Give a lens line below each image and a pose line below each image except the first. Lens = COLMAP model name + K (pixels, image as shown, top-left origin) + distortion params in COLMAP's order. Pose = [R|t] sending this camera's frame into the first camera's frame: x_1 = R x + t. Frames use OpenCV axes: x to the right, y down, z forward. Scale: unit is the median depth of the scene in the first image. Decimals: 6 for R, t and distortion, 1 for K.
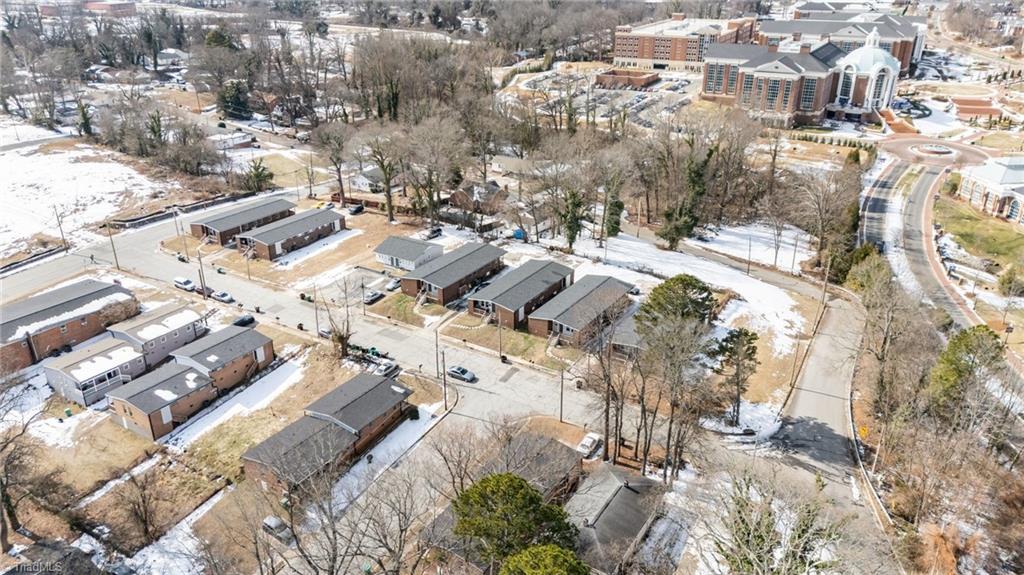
lens RADIAL K [[747.2, 0, 512.0], [0, 747.2, 287.5], [0, 0, 1]] dist [0.064502, -0.001903]
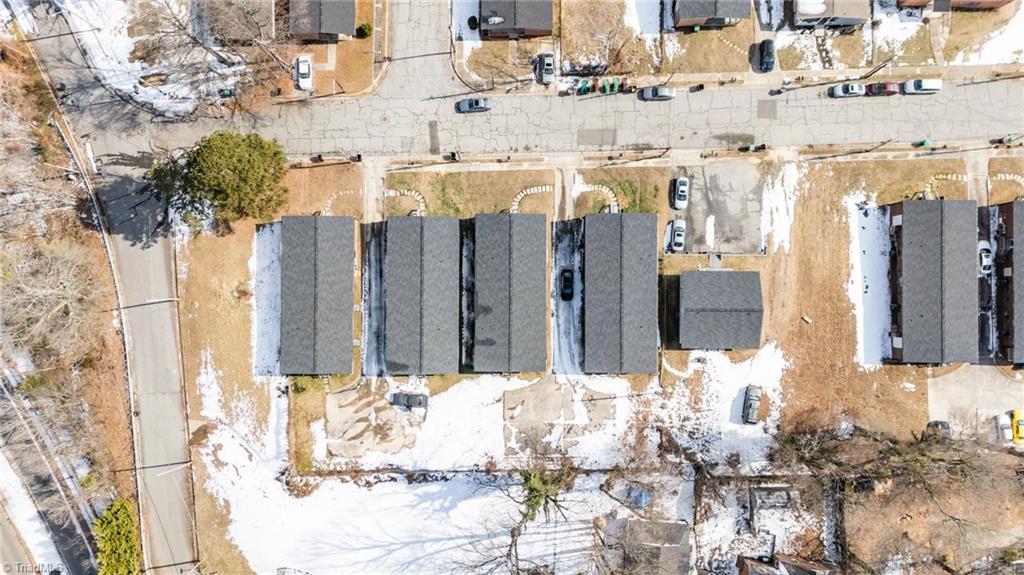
lens RADIAL K [[747.2, 0, 512.0], [0, 747.2, 287.5], [0, 0, 1]] dist [0.064502, -0.001903]
pose [[-0.846720, 0.532006, -0.005844, 0.015297], [-0.218351, -0.337460, 0.915666, -0.670232], [0.485167, 0.776589, 0.401898, 0.668733]]
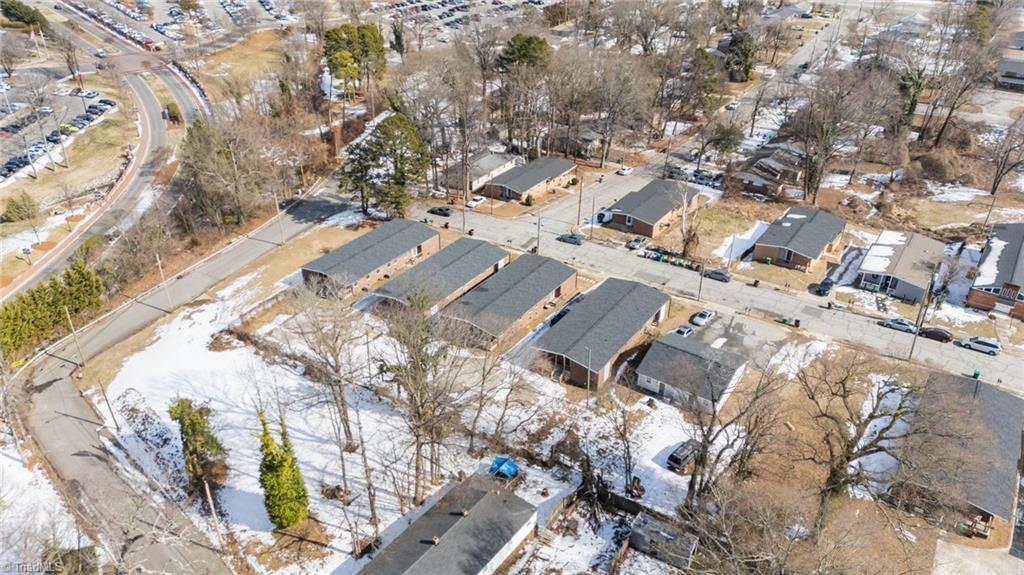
lens RADIAL K [[747.2, 0, 512.0], [0, 747.2, 287.5], [0, 0, 1]] dist [0.064502, -0.001903]
pose [[-0.999559, -0.023635, 0.017977, 0.000433], [0.000986, 0.578637, 0.815585, -0.633359], [-0.029678, 0.815243, -0.578358, 1.405242]]
